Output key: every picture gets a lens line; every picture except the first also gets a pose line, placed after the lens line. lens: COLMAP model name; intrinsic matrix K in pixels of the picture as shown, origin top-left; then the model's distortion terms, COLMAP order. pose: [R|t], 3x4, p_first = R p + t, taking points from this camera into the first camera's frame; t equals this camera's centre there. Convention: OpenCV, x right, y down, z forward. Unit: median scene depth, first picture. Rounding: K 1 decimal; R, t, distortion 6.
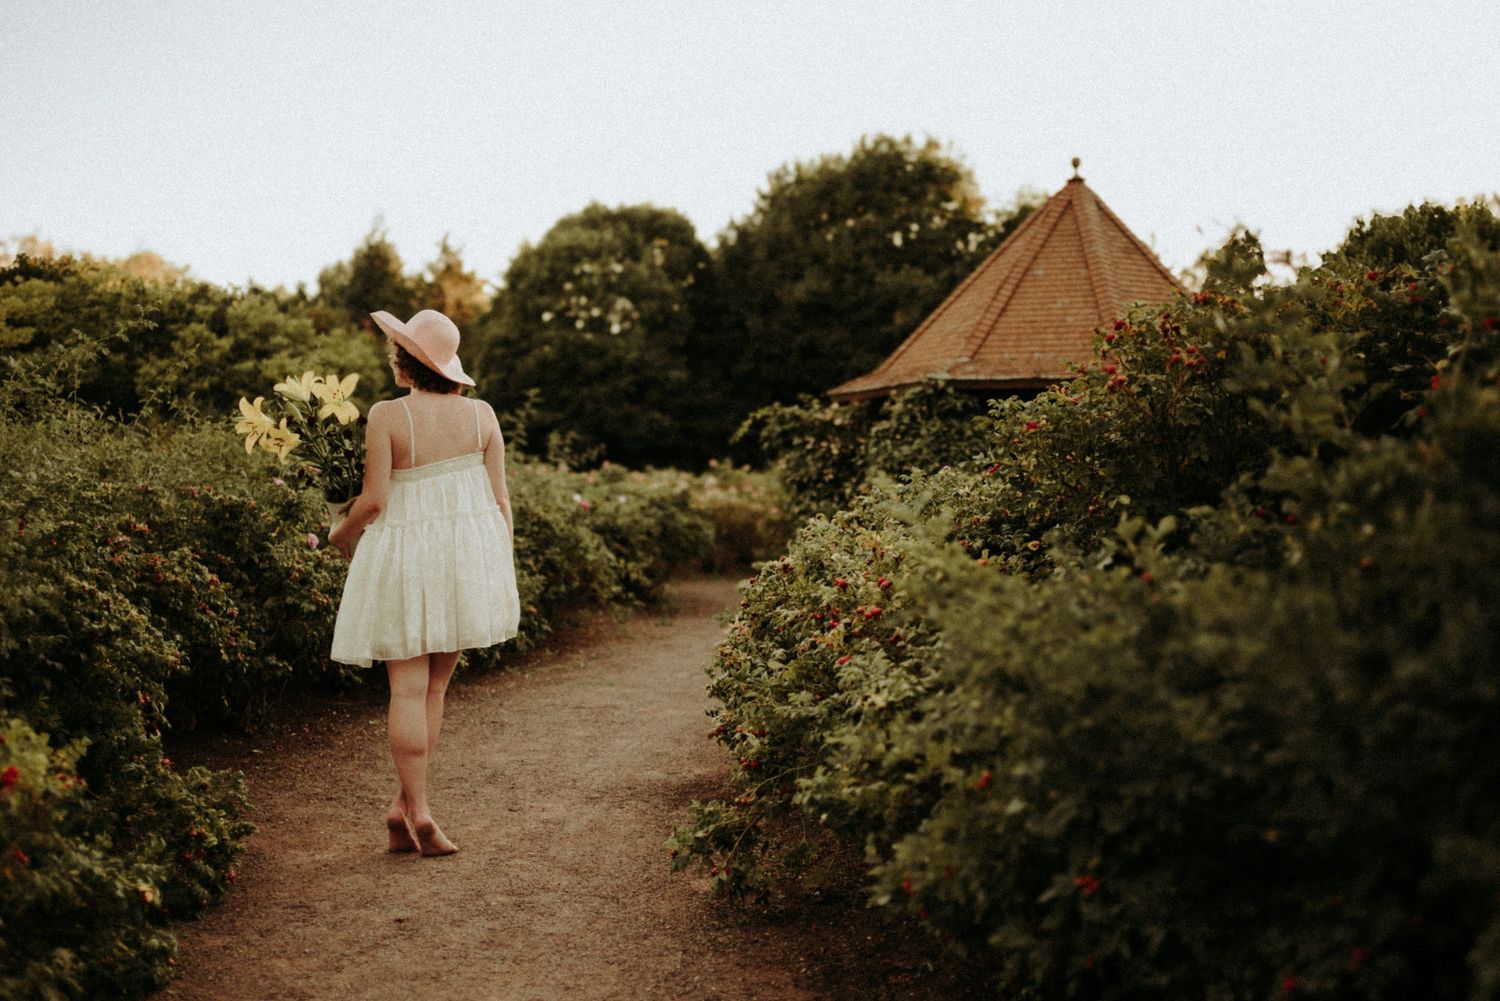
lens RADIAL K [[1640.0, 0, 750.0], [0, 1640.0, 500.5], [0, 0, 1]] dist [-0.012597, 0.028091]
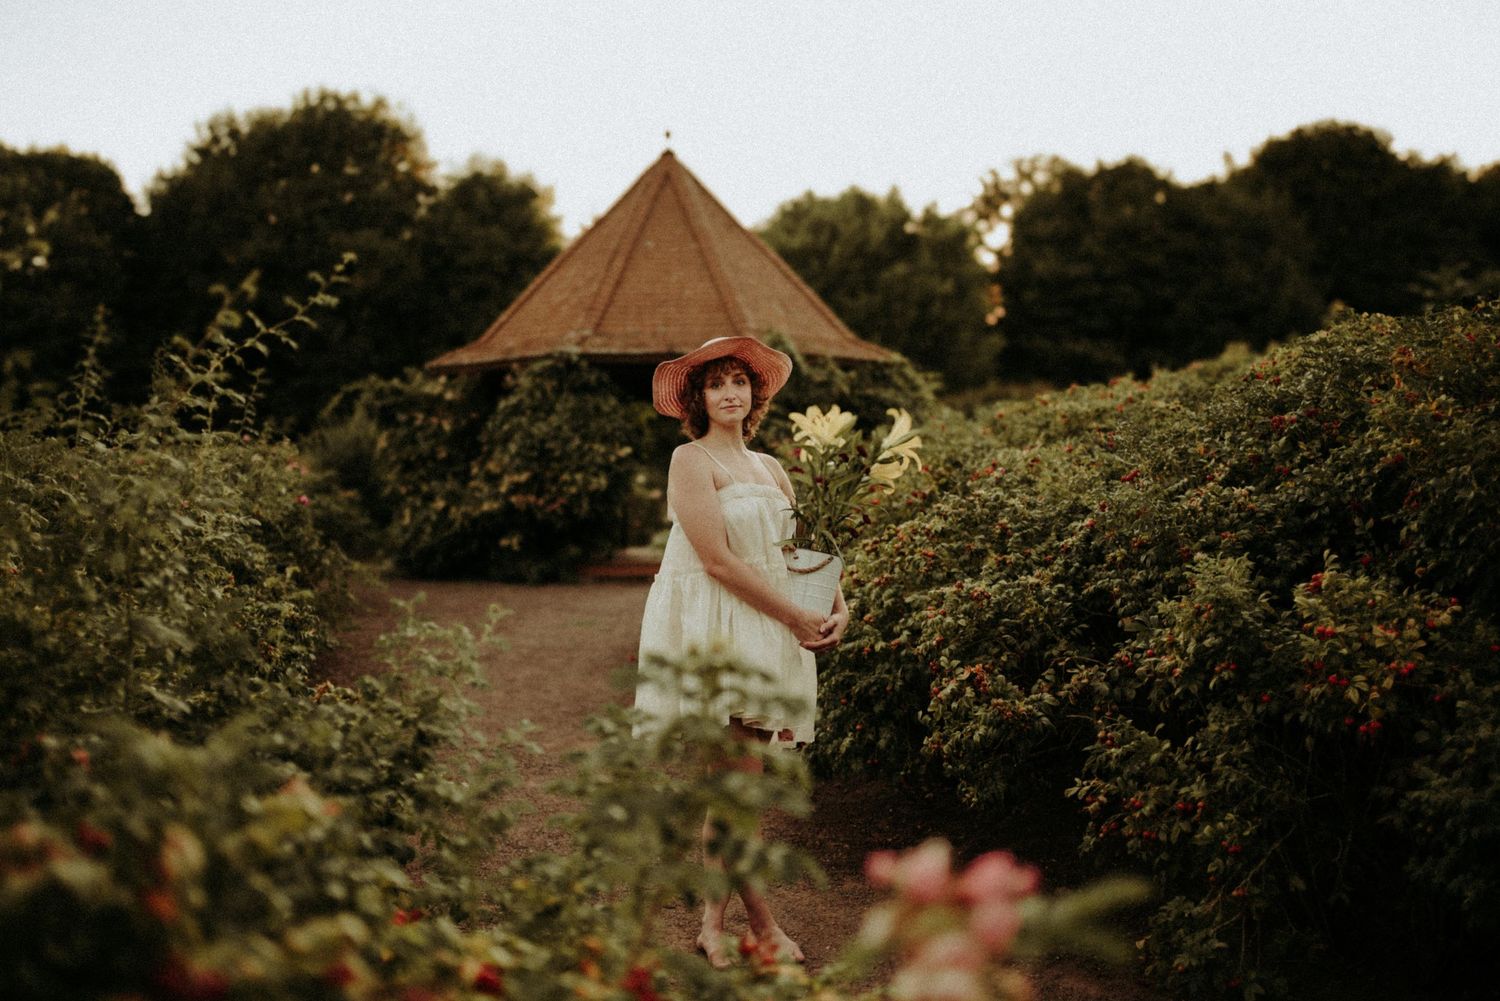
lens RADIAL K [[1590.0, 0, 750.0], [0, 1590.0, 500.5], [0, 0, 1]] dist [-0.005986, 0.037638]
pose [[0.923873, -0.029783, 0.381538, -0.137191], [0.019673, 0.999345, 0.030372, -0.012486], [-0.382193, -0.020554, 0.923854, 0.087049]]
